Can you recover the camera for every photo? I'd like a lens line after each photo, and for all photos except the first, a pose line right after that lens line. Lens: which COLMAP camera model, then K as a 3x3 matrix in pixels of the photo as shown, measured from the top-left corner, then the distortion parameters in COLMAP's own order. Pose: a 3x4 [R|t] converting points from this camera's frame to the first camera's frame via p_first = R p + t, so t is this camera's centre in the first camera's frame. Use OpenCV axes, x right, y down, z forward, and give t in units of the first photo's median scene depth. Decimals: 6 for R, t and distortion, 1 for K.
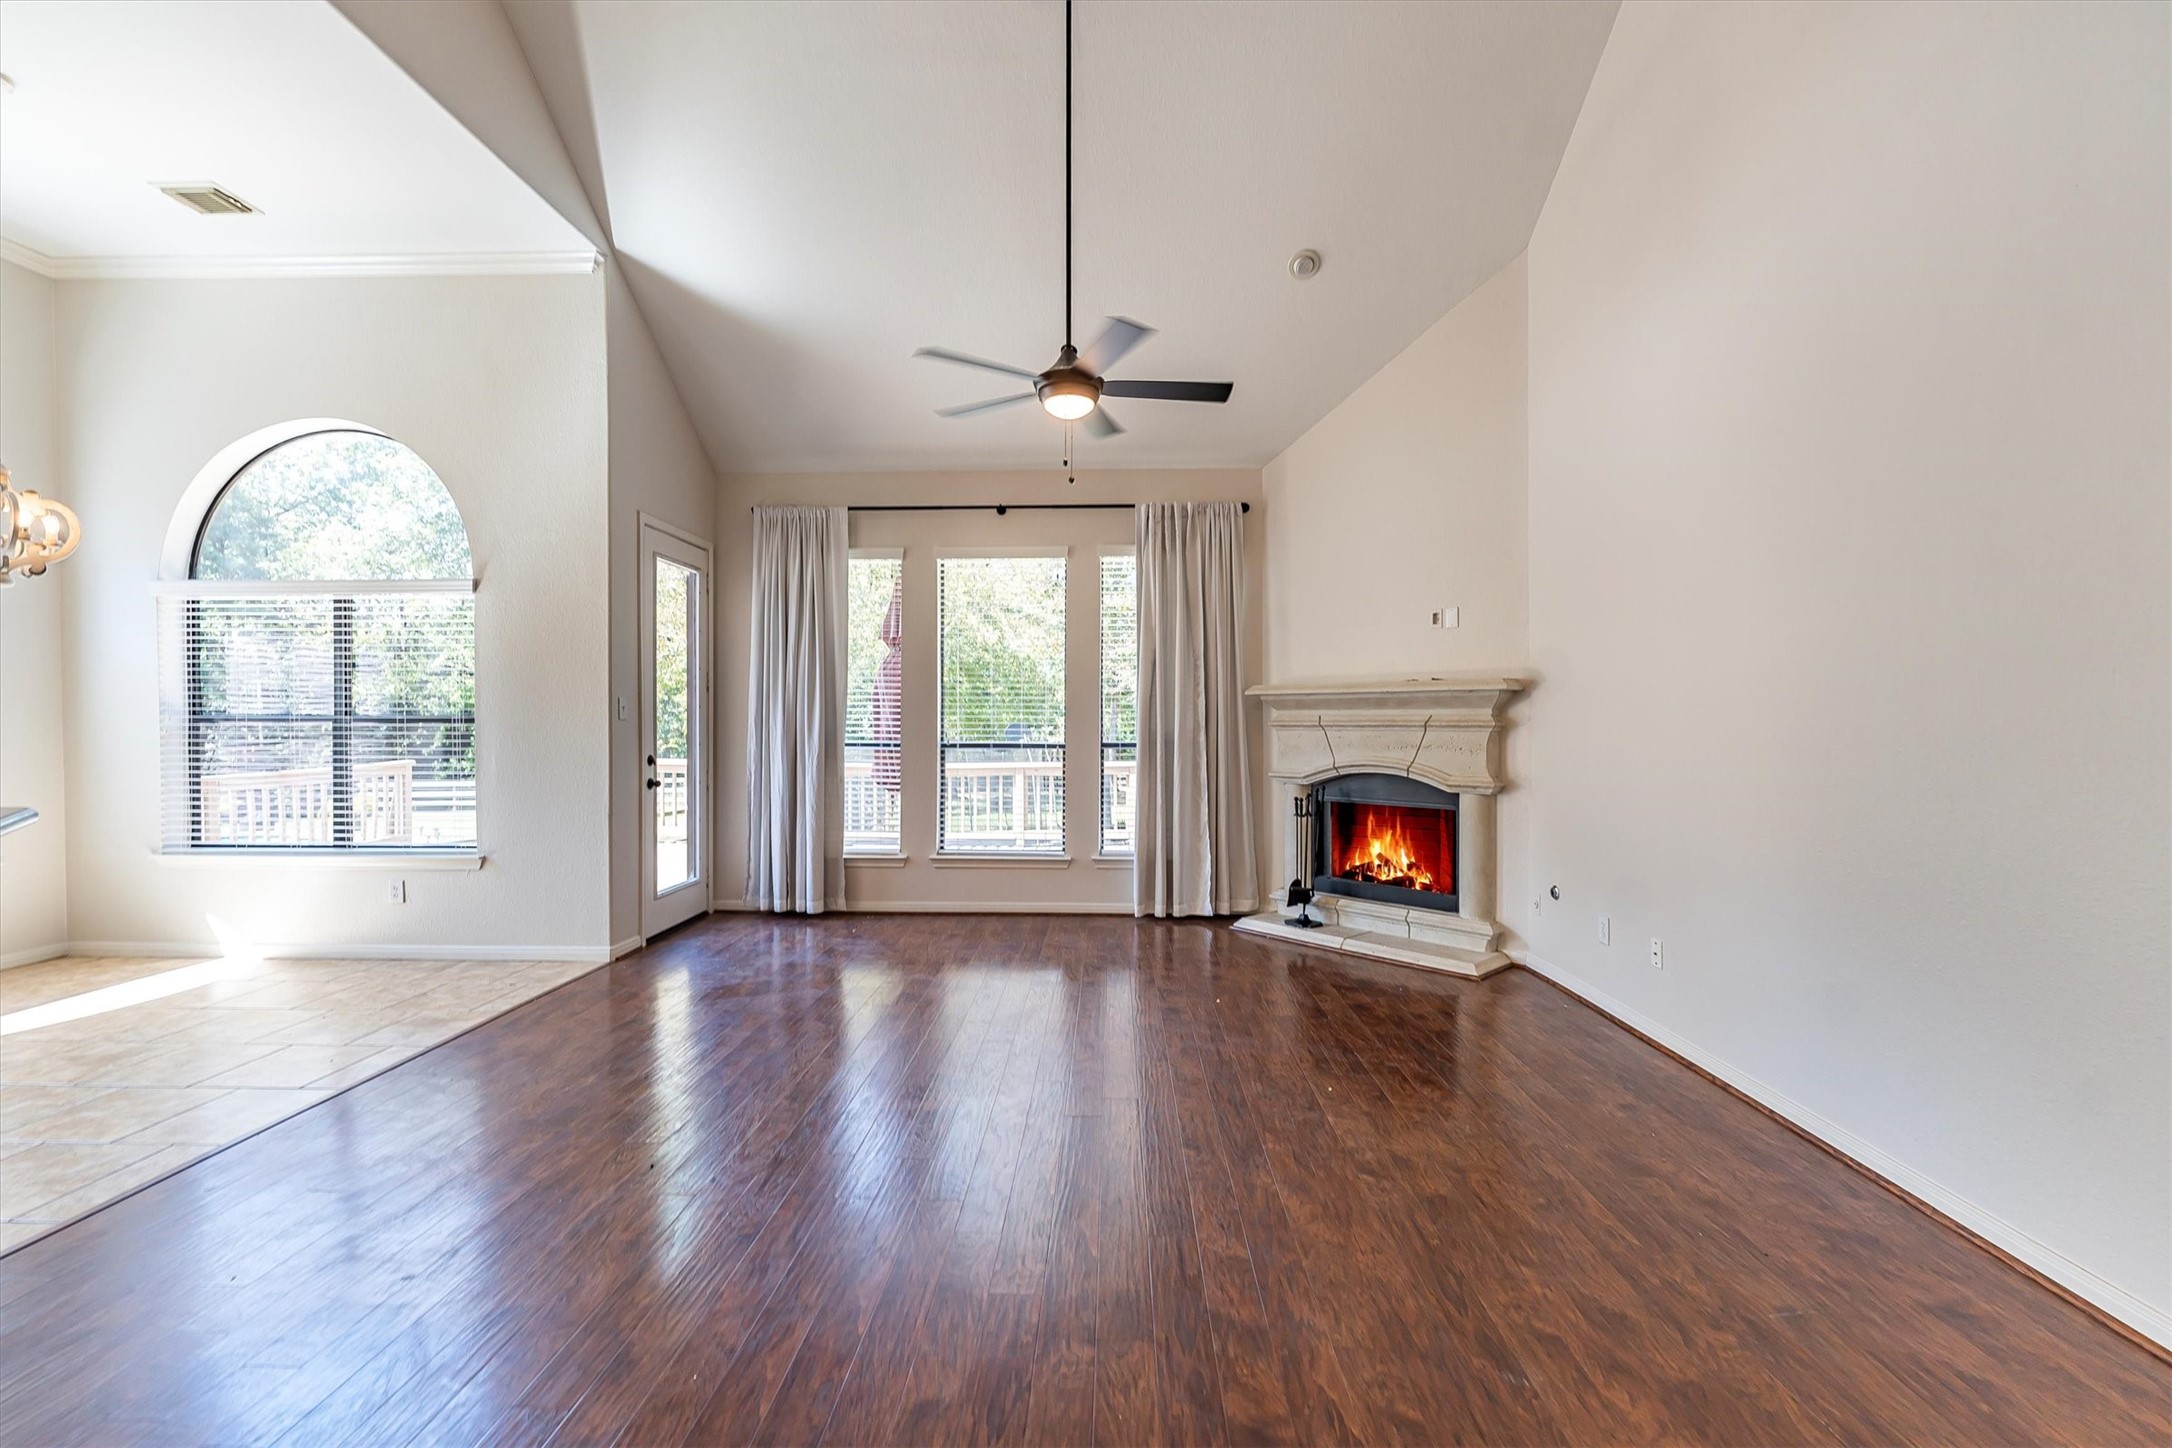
lens RADIAL K [[894.3, 0, 1087.1], [0, 894.3, 723.4], [0, 0, 1]] dist [0.001098, -0.000641]
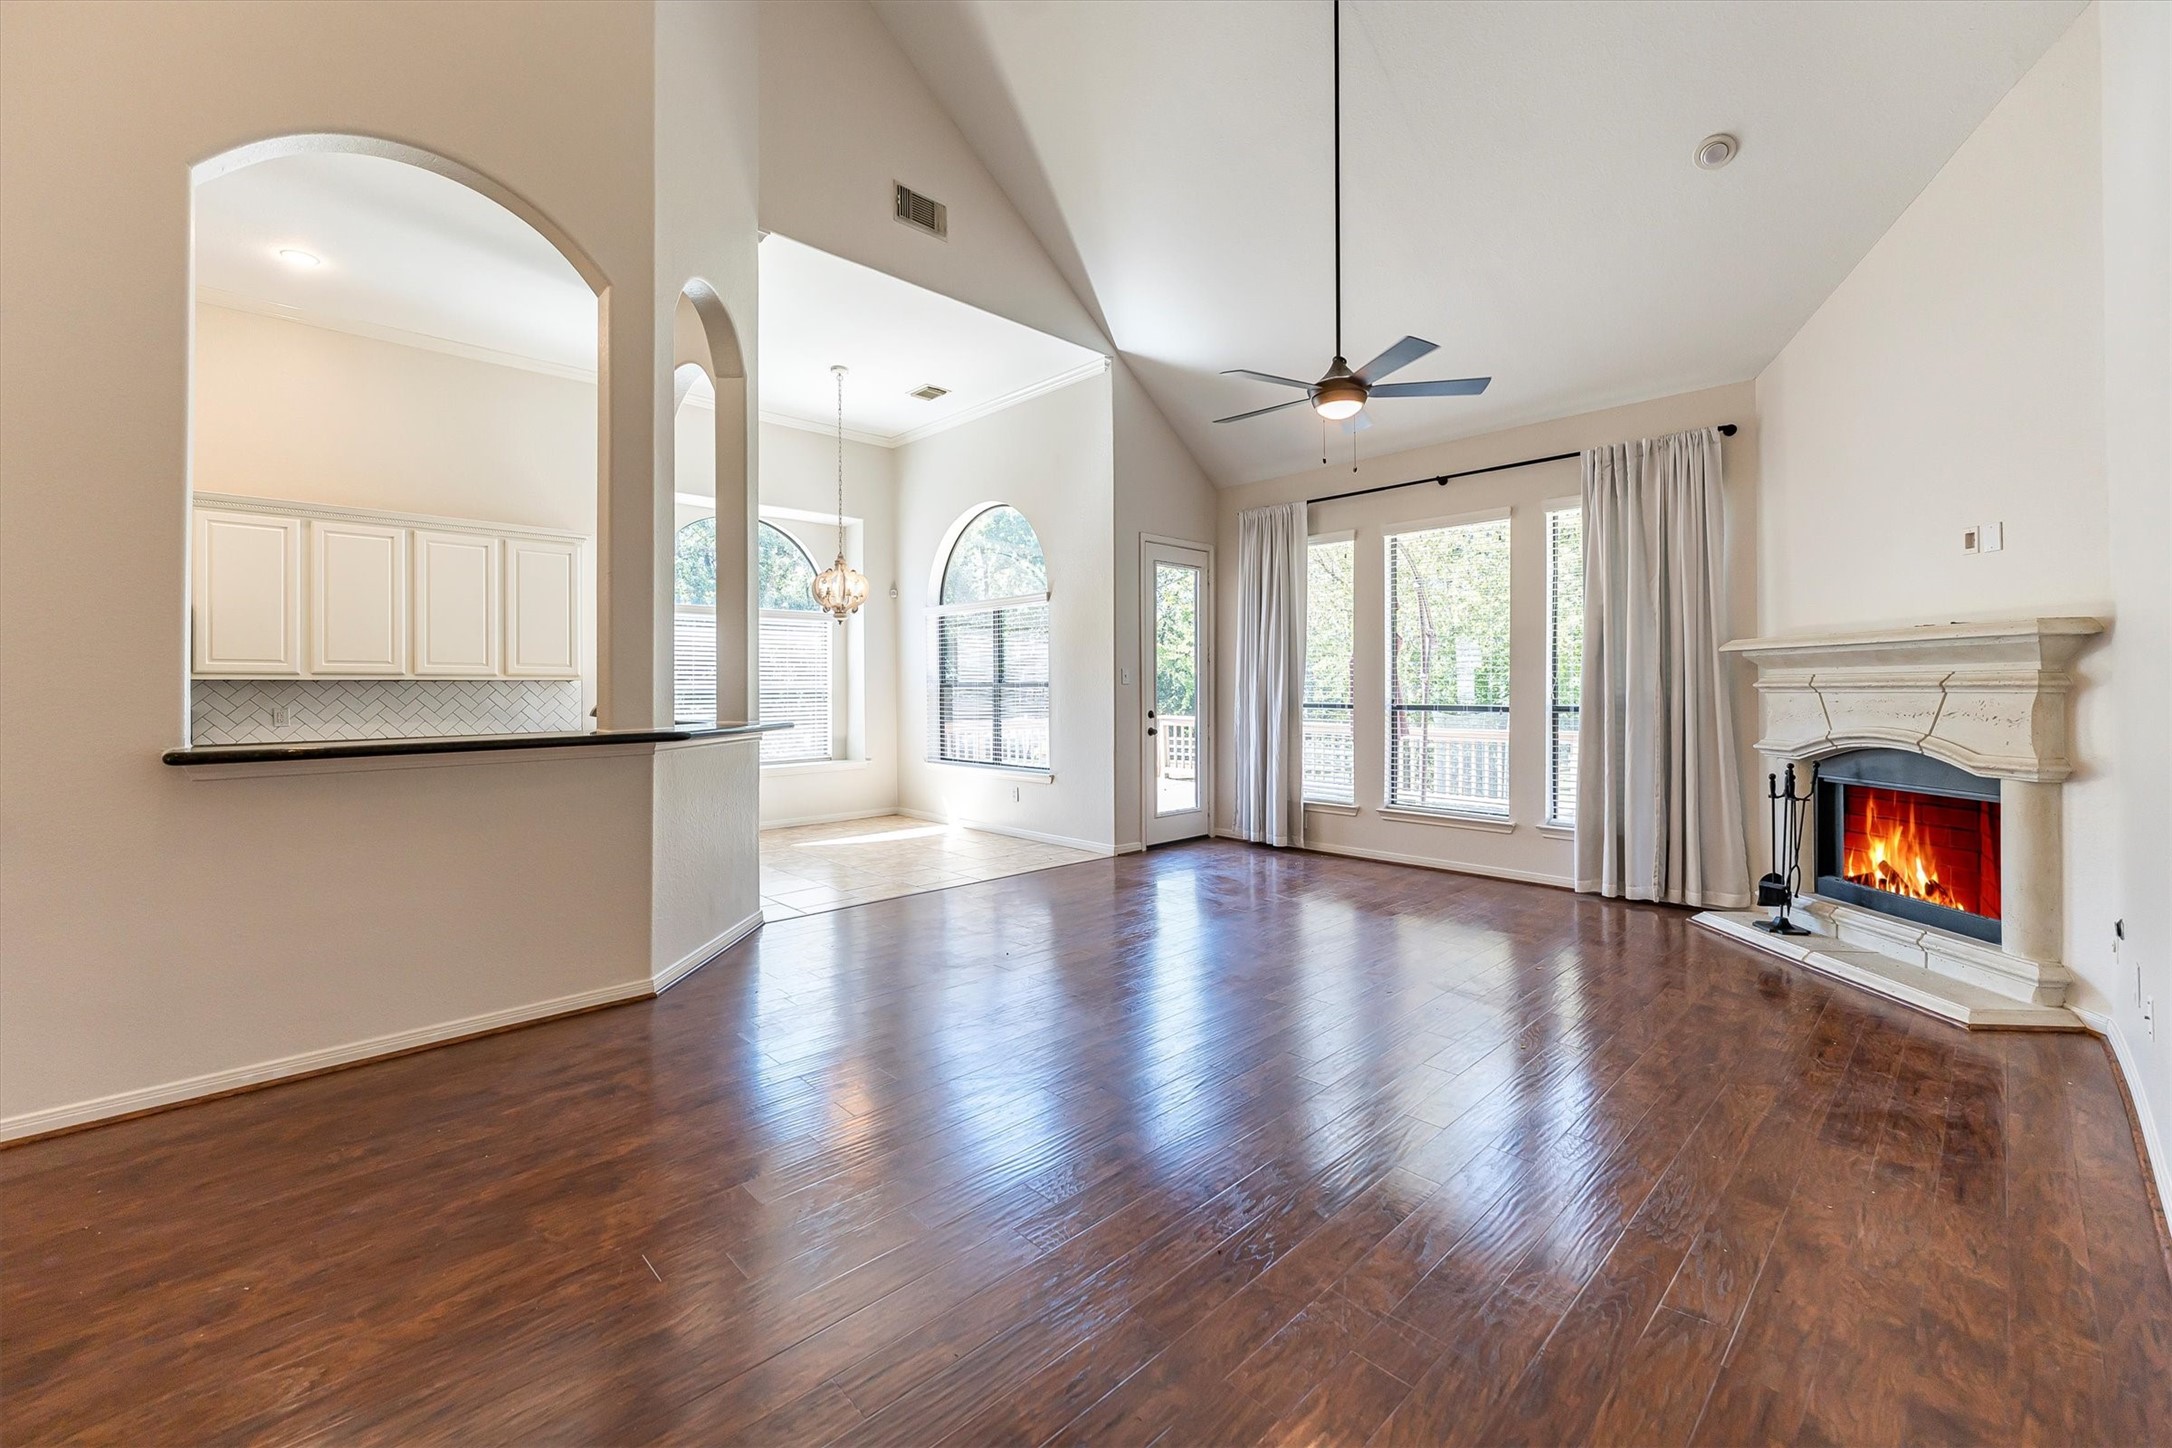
lens RADIAL K [[894.3, 0, 1070.0], [0, 894.3, 682.2], [0, 0, 1]] dist [0.001098, -0.000641]
pose [[0.706500, -0.007817, -0.707670, 0.387146], [0.000833, 0.999947, -0.010213, 0.006151], [0.707712, 0.006626, 0.706470, -0.043692]]
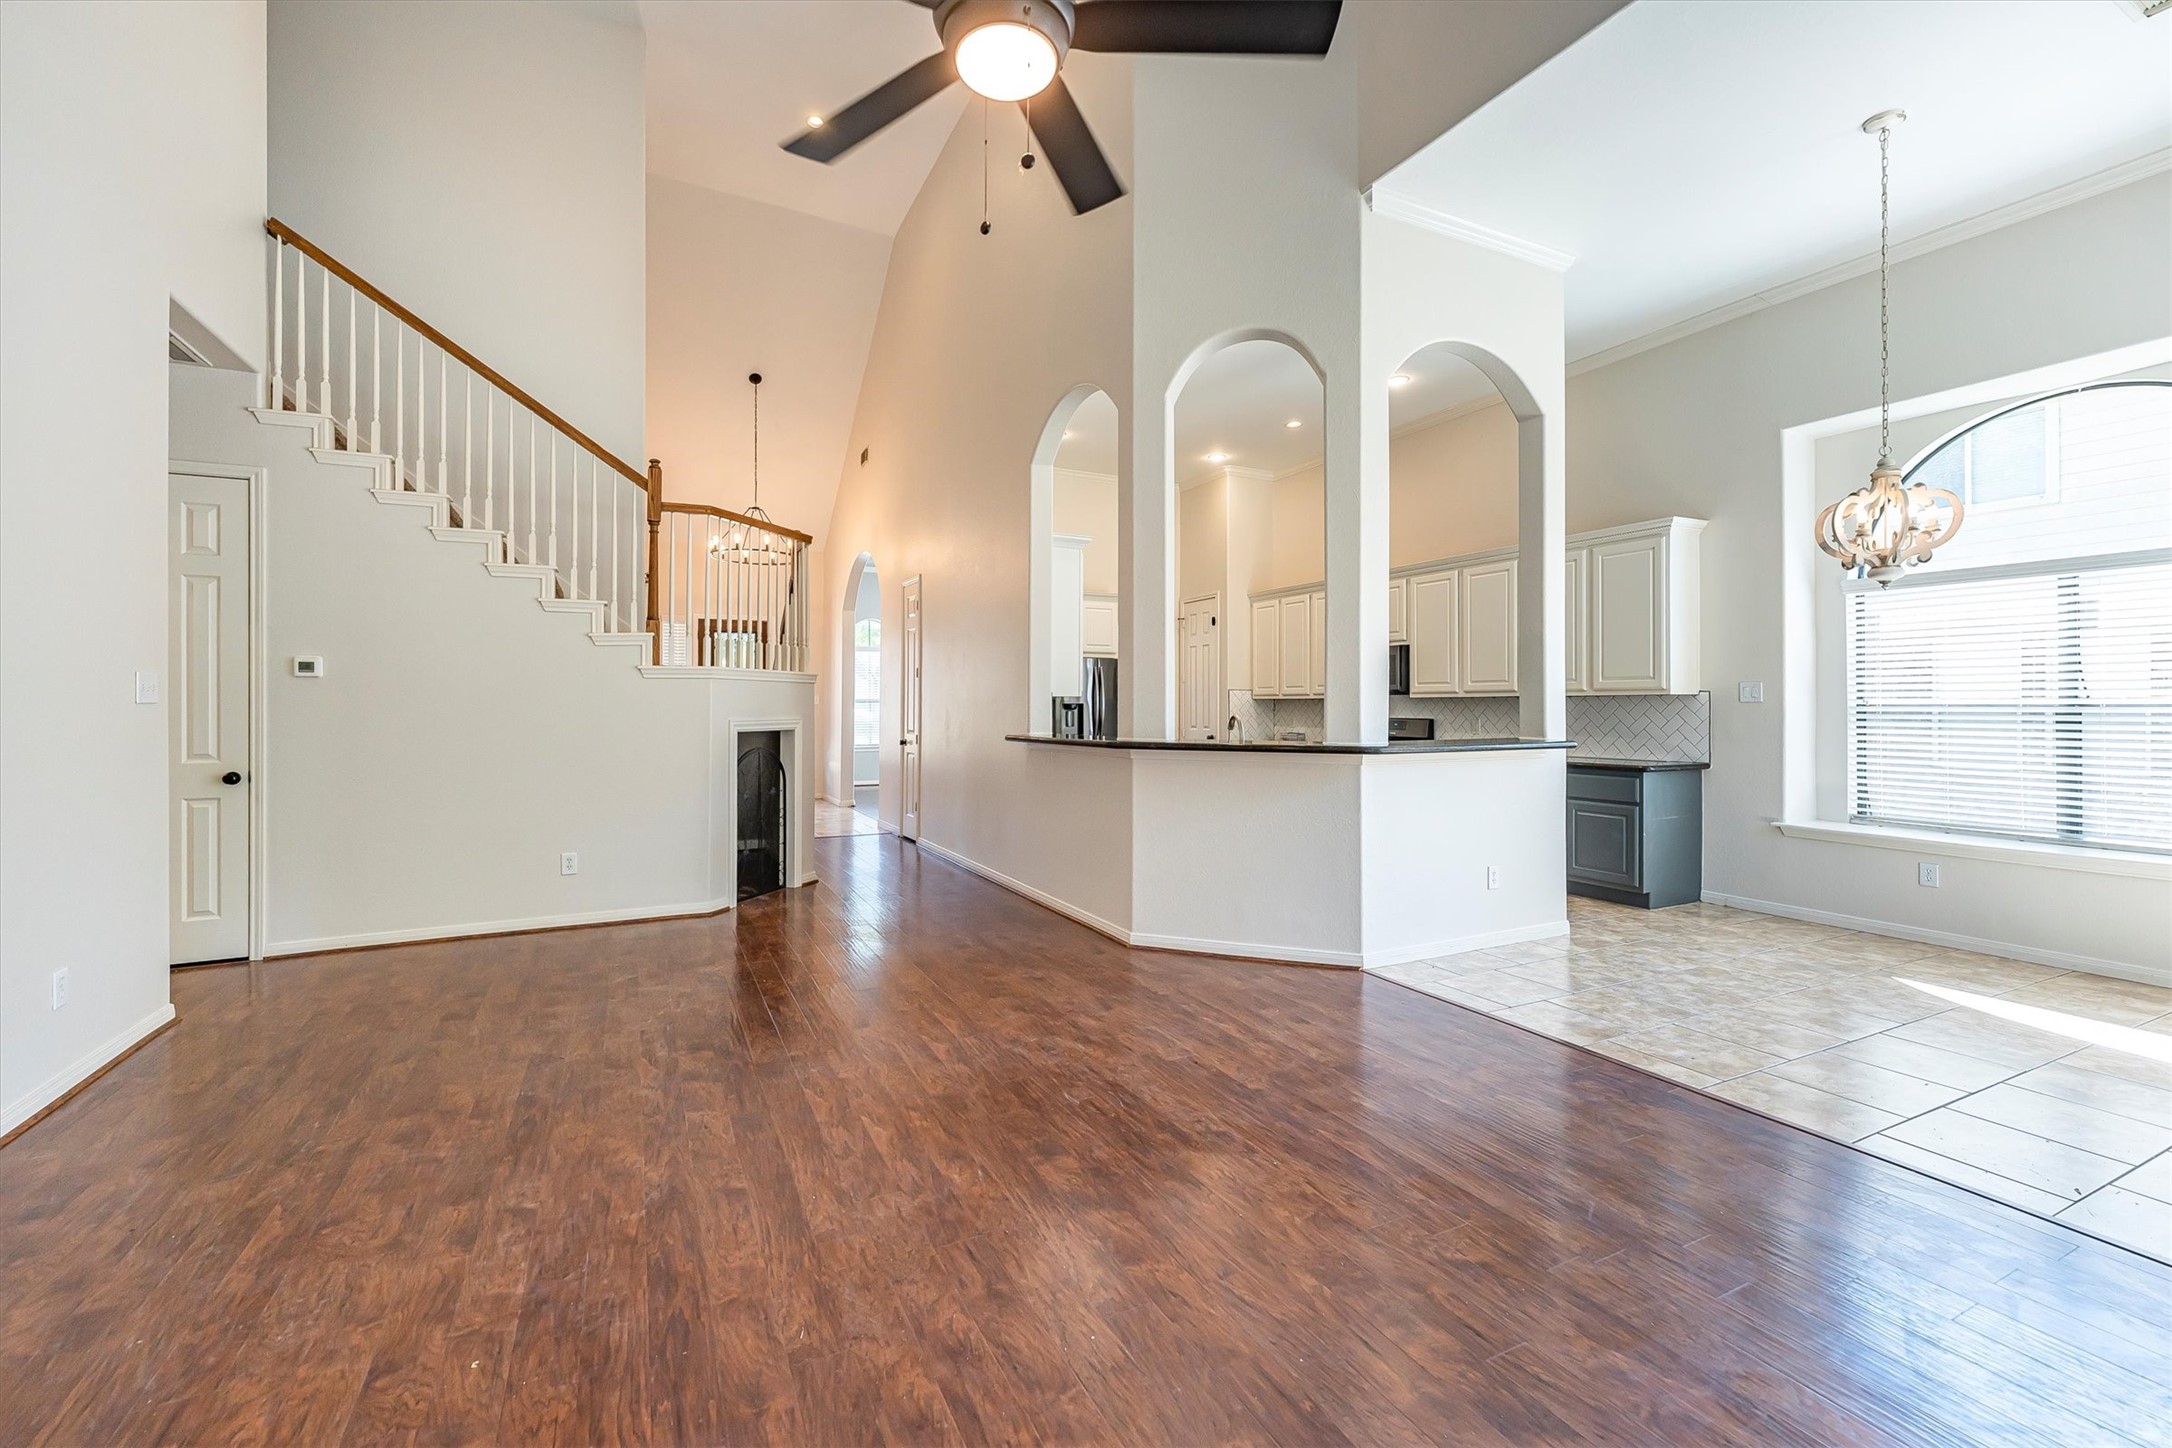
lens RADIAL K [[894.3, 0, 1055.0], [0, 894.3, 705.0], [0, 0, 1]] dist [0.001098, -0.000641]
pose [[-0.890139, 0.001350, -0.455687, 0.126905], [-0.000083, 0.999995, 0.003126, -0.000629], [0.455689, 0.002821, -0.890135, 1.030589]]
